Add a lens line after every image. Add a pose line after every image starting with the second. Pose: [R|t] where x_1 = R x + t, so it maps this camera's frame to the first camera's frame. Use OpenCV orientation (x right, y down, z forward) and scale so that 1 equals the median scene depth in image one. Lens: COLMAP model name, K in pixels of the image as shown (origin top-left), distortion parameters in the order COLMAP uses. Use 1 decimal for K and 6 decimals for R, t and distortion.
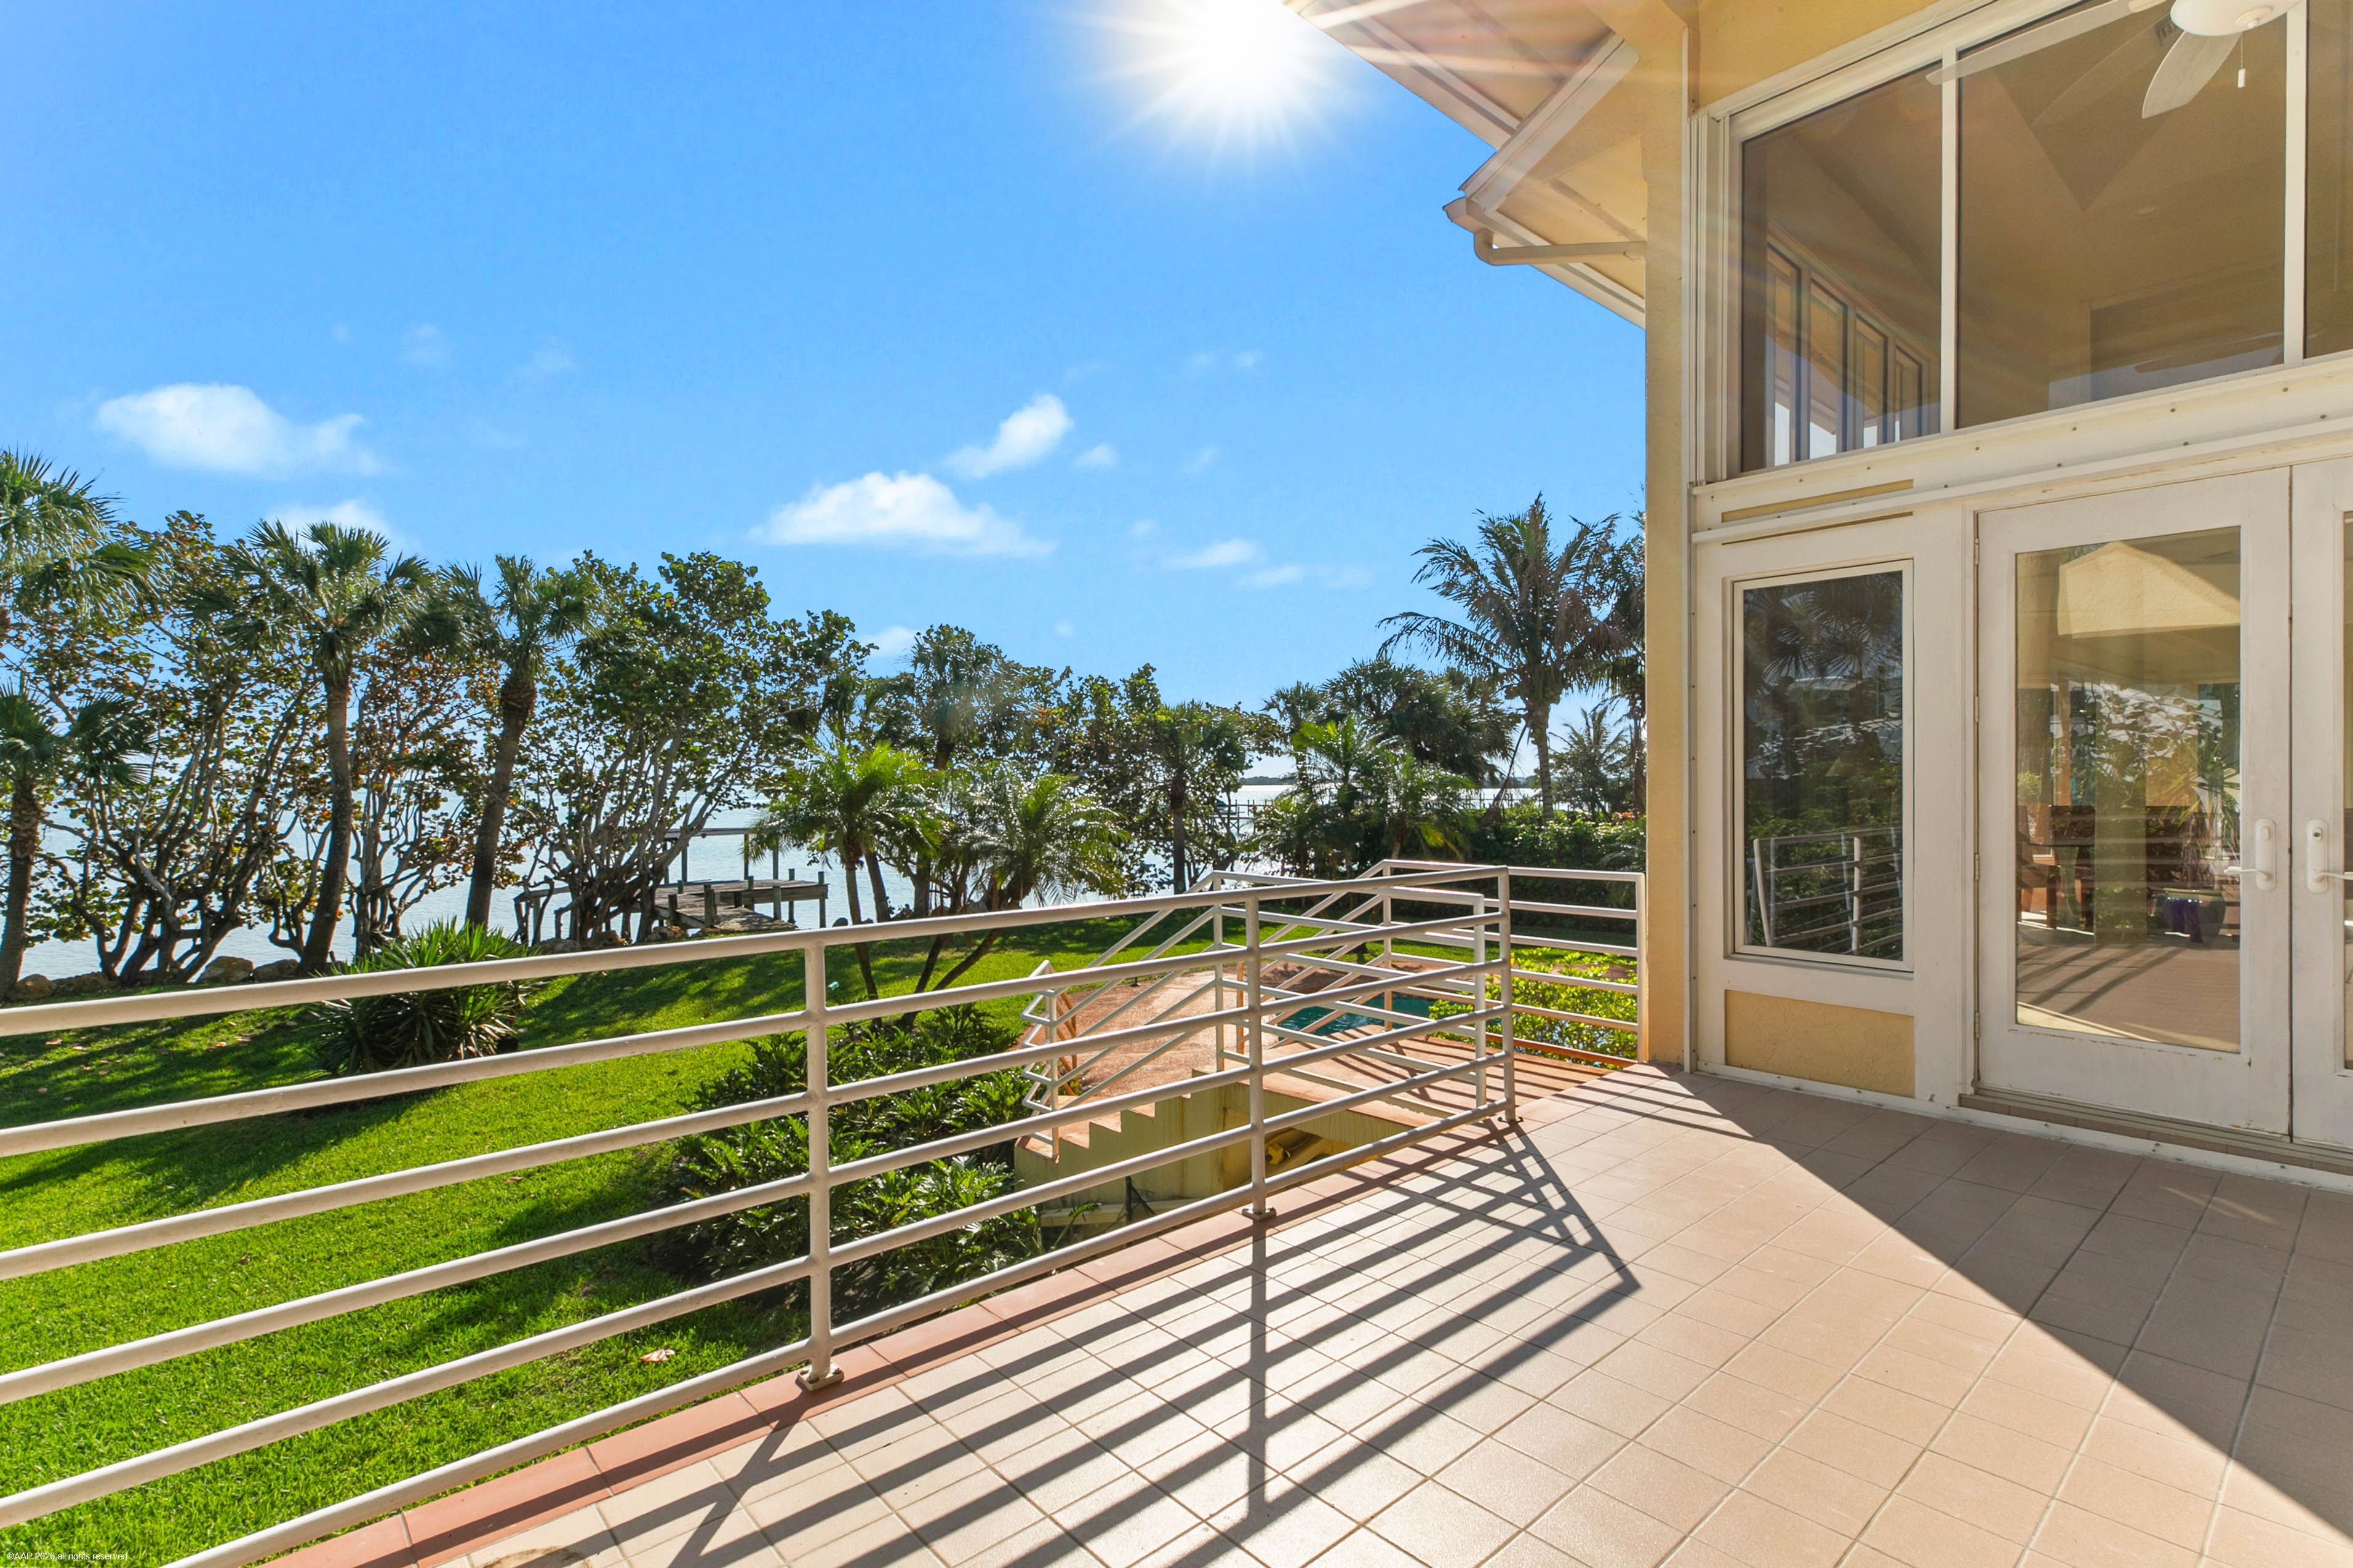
lens RADIAL K [[1100.0, 0, 1180.4], [0, 1100.0, 788.0], [0, 0, 1]] dist [0.006064, 0.001255]
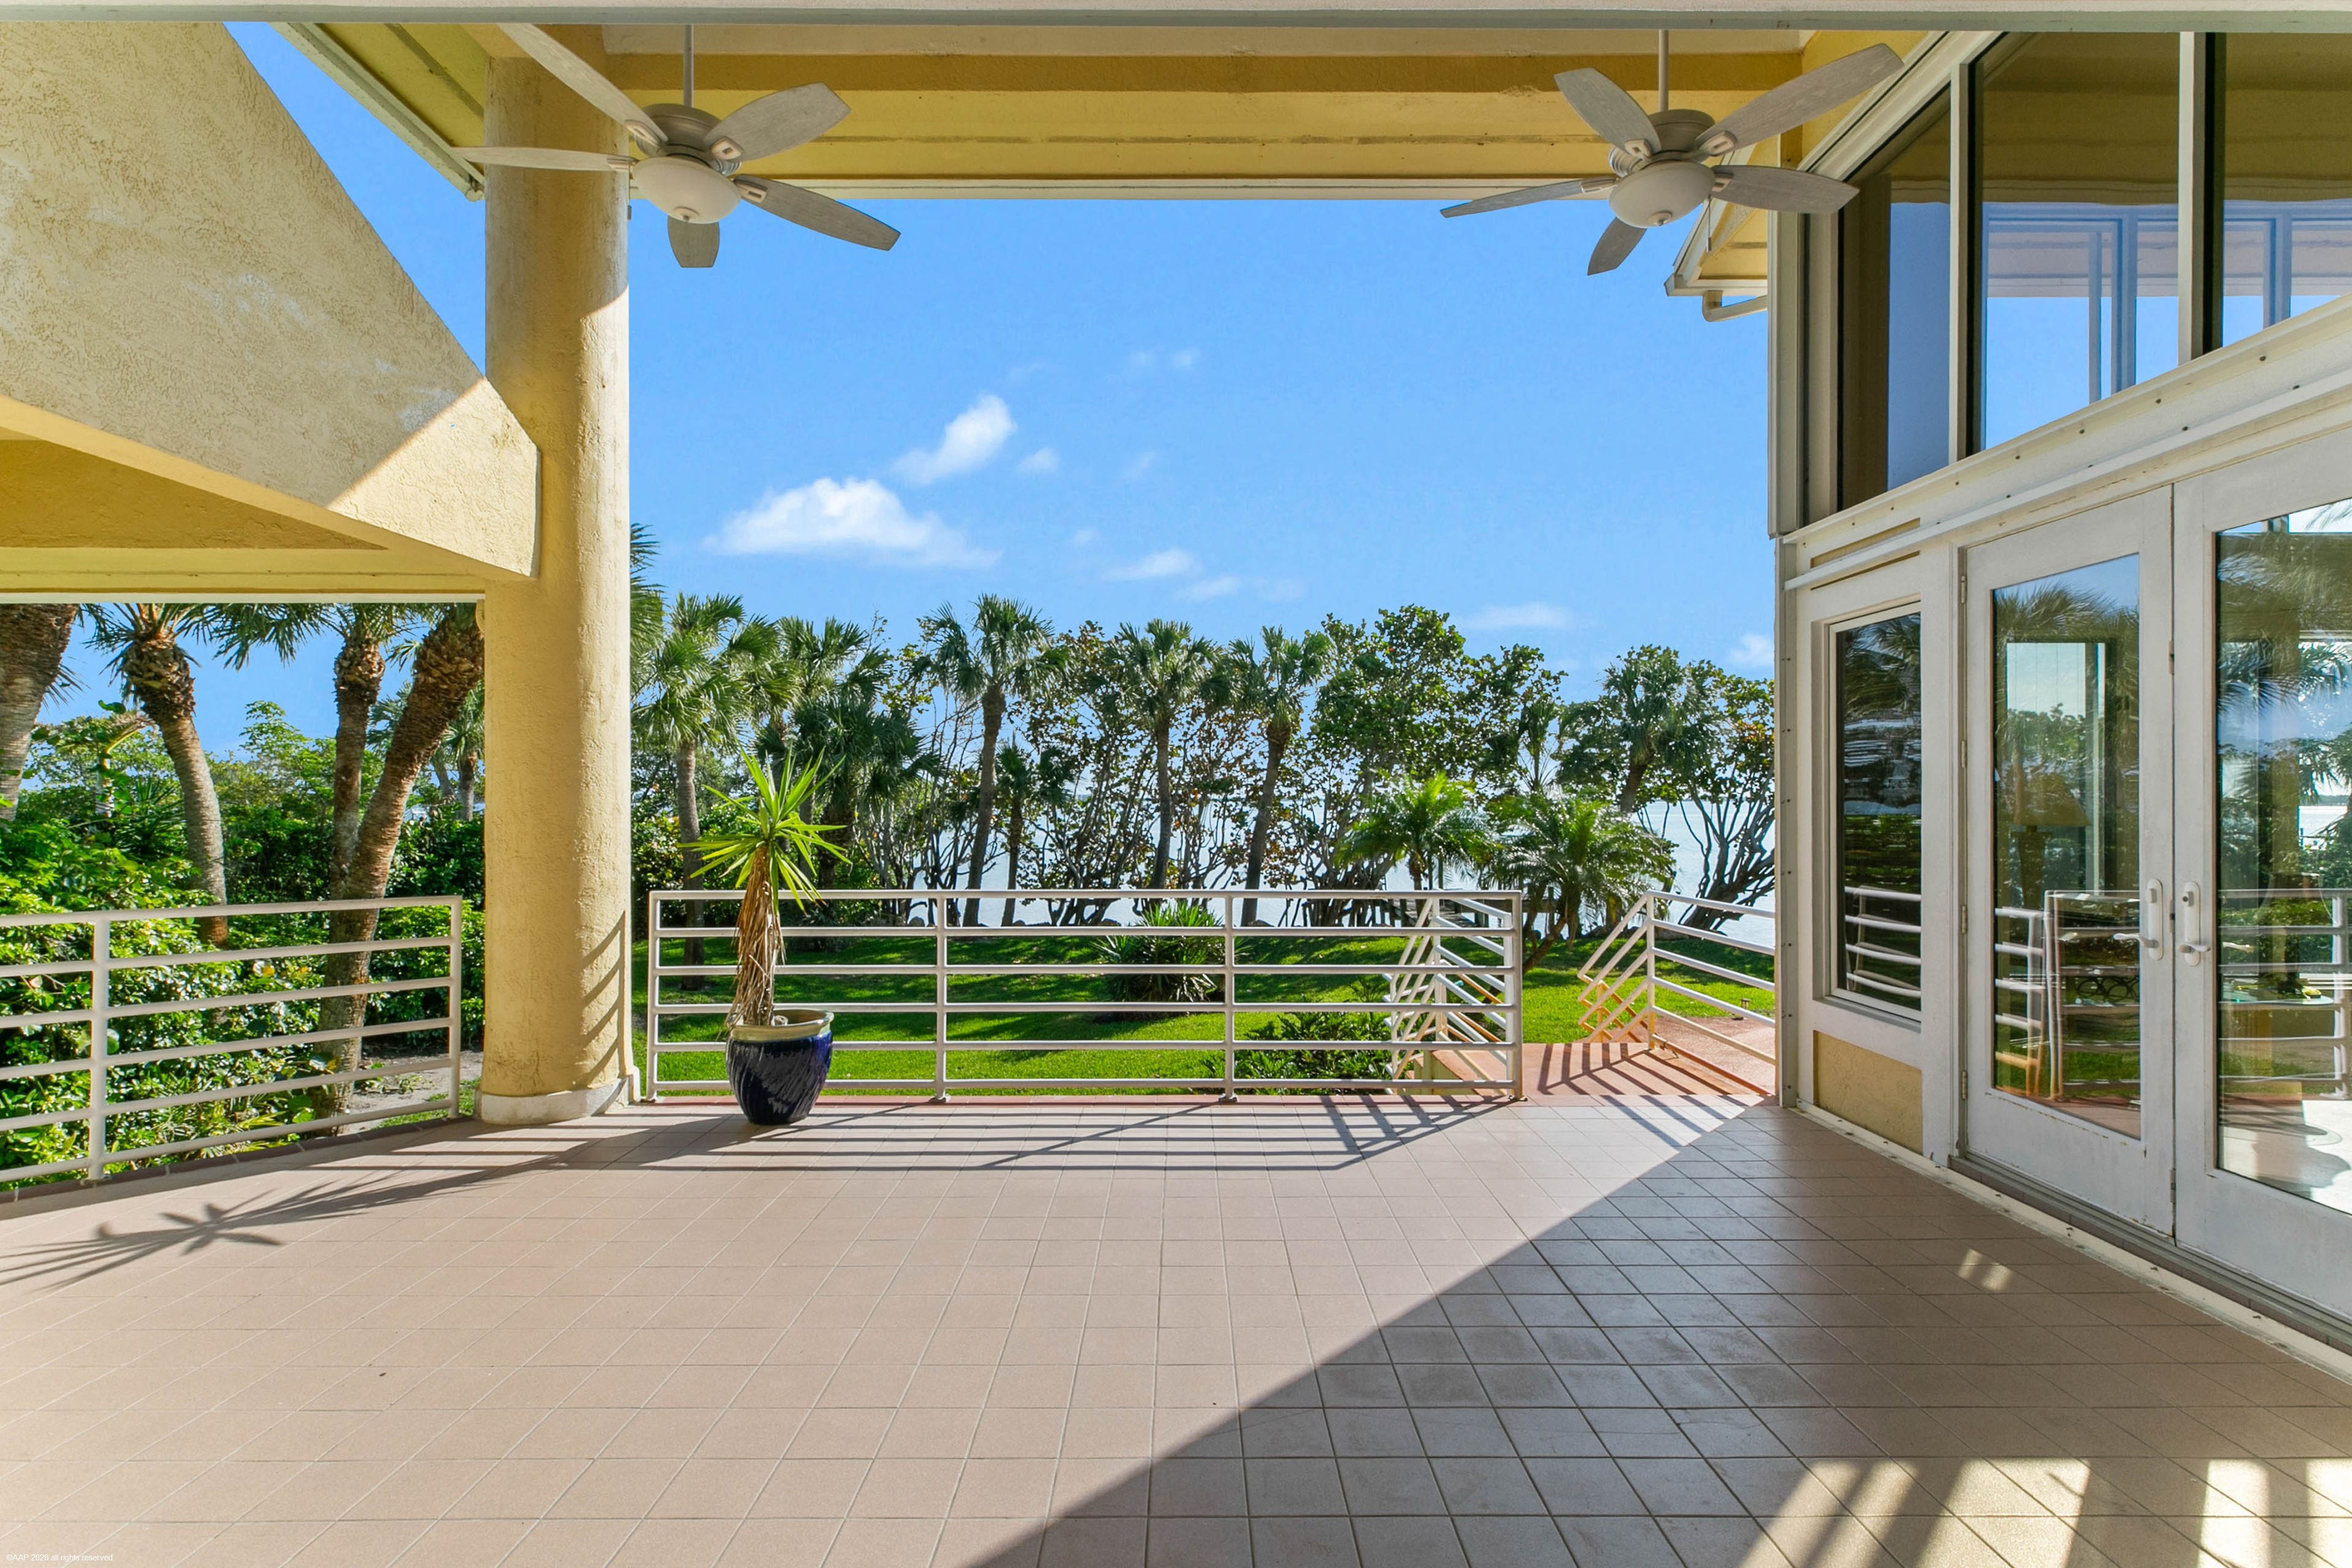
lens RADIAL K [[1099.7, 0, 1171.8], [0, 1099.7, 791.8], [0, 0, 1]] dist [0.006064, 0.001255]
pose [[0.742685, -0.001576, -0.669639, 0.734223], [-0.005685, 0.999946, -0.008660, -0.022654], [0.669617, 0.010239, 0.742636, -0.144441]]
